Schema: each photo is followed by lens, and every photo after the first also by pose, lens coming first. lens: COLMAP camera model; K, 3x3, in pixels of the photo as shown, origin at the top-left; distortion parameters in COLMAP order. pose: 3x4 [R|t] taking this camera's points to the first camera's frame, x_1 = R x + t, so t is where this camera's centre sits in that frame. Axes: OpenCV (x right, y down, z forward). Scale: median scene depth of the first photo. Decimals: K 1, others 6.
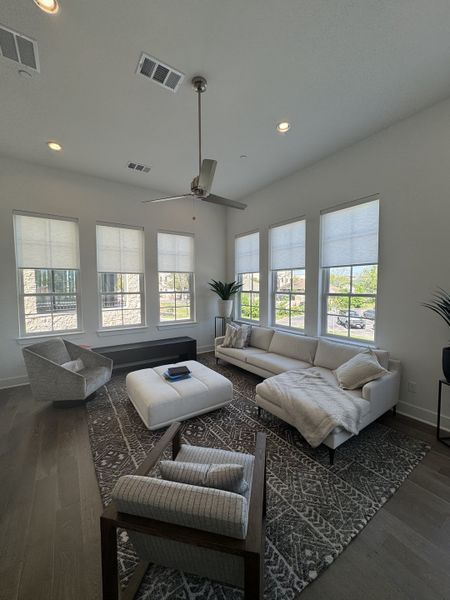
lens RADIAL K [[237.8, 0, 226.7], [0, 237.8, 300.4], [0, 0, 1]] dist [-0.000579, 0.000717]
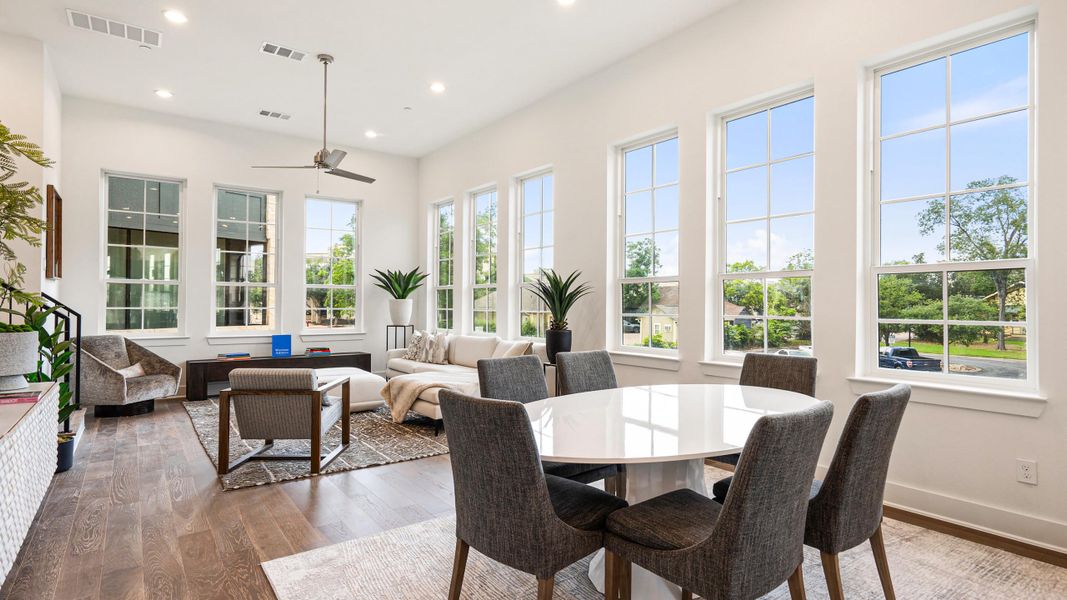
lens RADIAL K [[560.8, 0, 530.4], [0, 560.8, 287.5], [0, 0, 1]] dist [-0.000815, 0.004790]
pose [[0.999054, 0.017462, 0.039832, 0.542764], [-0.013949, 0.996125, -0.086833, 0.181973], [-0.041193, 0.086196, 0.995426, -1.044356]]
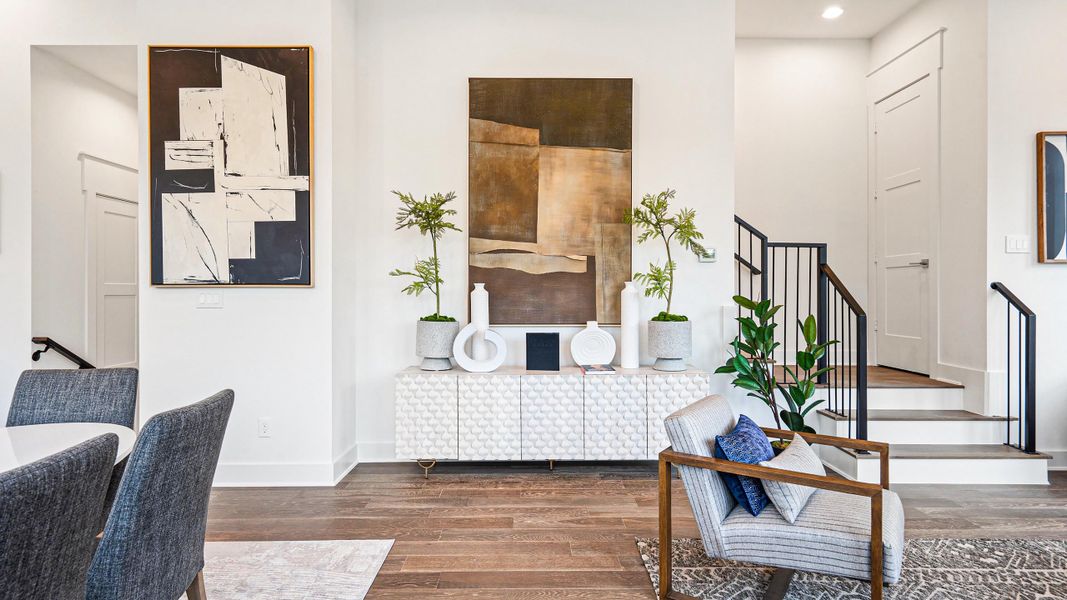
lens RADIAL K [[560.8, 0, 528.0], [0, 560.8, 293.1], [0, 0, 1]] dist [-0.000815, 0.004790]
pose [[-0.556473, 0.008908, -0.830818, 0.817509], [-0.046317, 0.998055, 0.041724, 0.082919], [0.829573, 0.061700, -0.554978, 0.649493]]
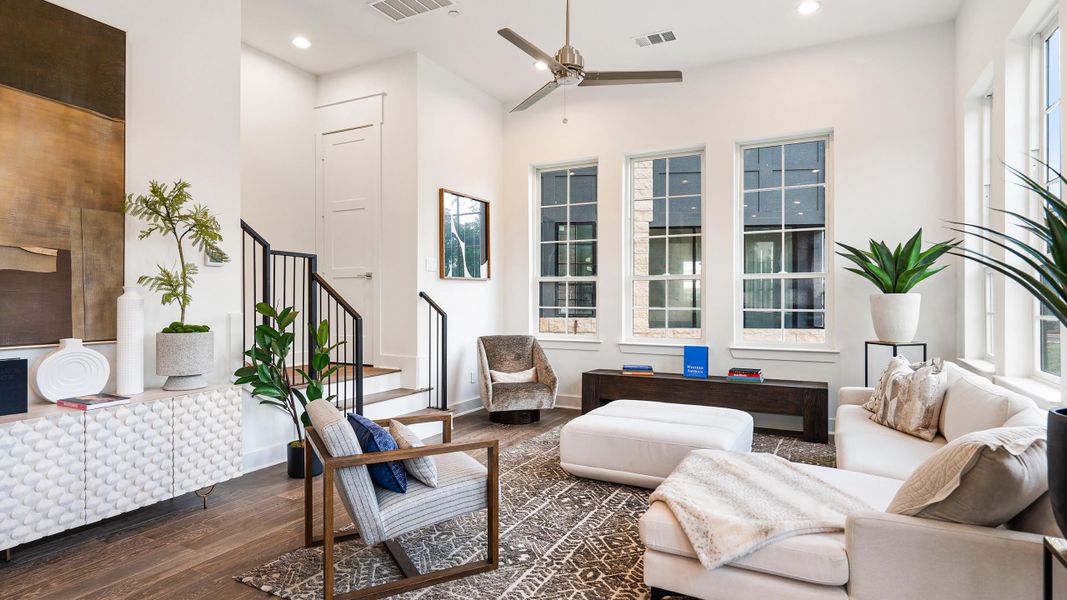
lens RADIAL K [[560.8, 0, 530.1], [0, 560.8, 299.1], [0, 0, 1]] dist [-0.000815, 0.004790]
pose [[0.474920, 0.009698, -0.879975, 0.881251], [-0.057531, 0.998142, -0.020049, 0.103071], [0.878146, 0.060147, 0.474596, 0.255280]]
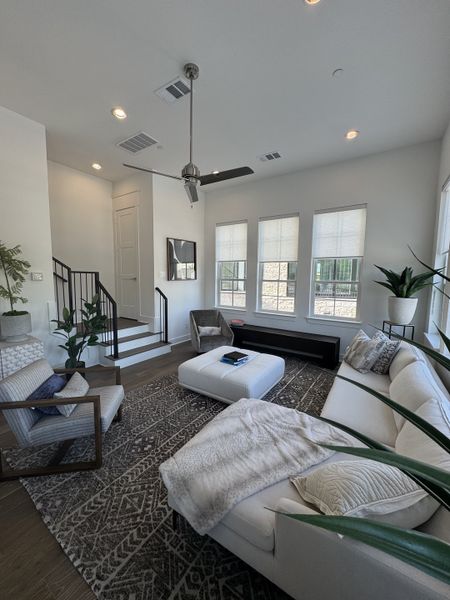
lens RADIAL K [[237.8, 0, 223.5], [0, 237.8, 299.6], [0, 0, 1]] dist [-0.000579, 0.000717]
pose [[0.375413, 0.103487, -0.921062, 0.793679], [-0.071053, 0.994036, 0.082725, -0.028570], [0.924130, 0.034388, 0.380527, 0.631423]]
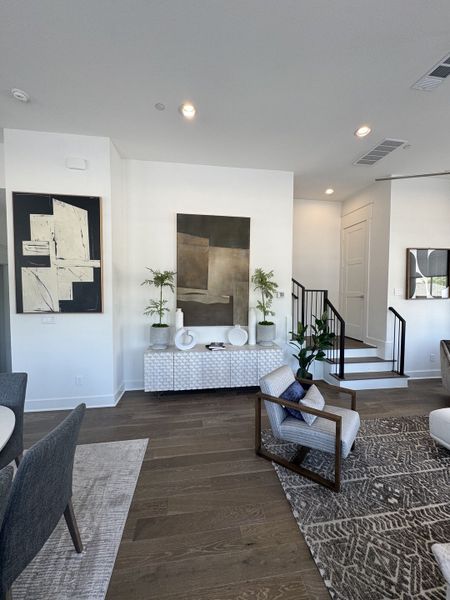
lens RADIAL K [[237.8, 0, 225.3], [0, 237.8, 299.0], [0, 0, 1]] dist [-0.000579, 0.000717]
pose [[-0.430180, 0.039591, -0.901875, 0.797257], [-0.056459, 0.995902, 0.070649, -0.035576], [0.900976, 0.081310, -0.426182, 0.537062]]
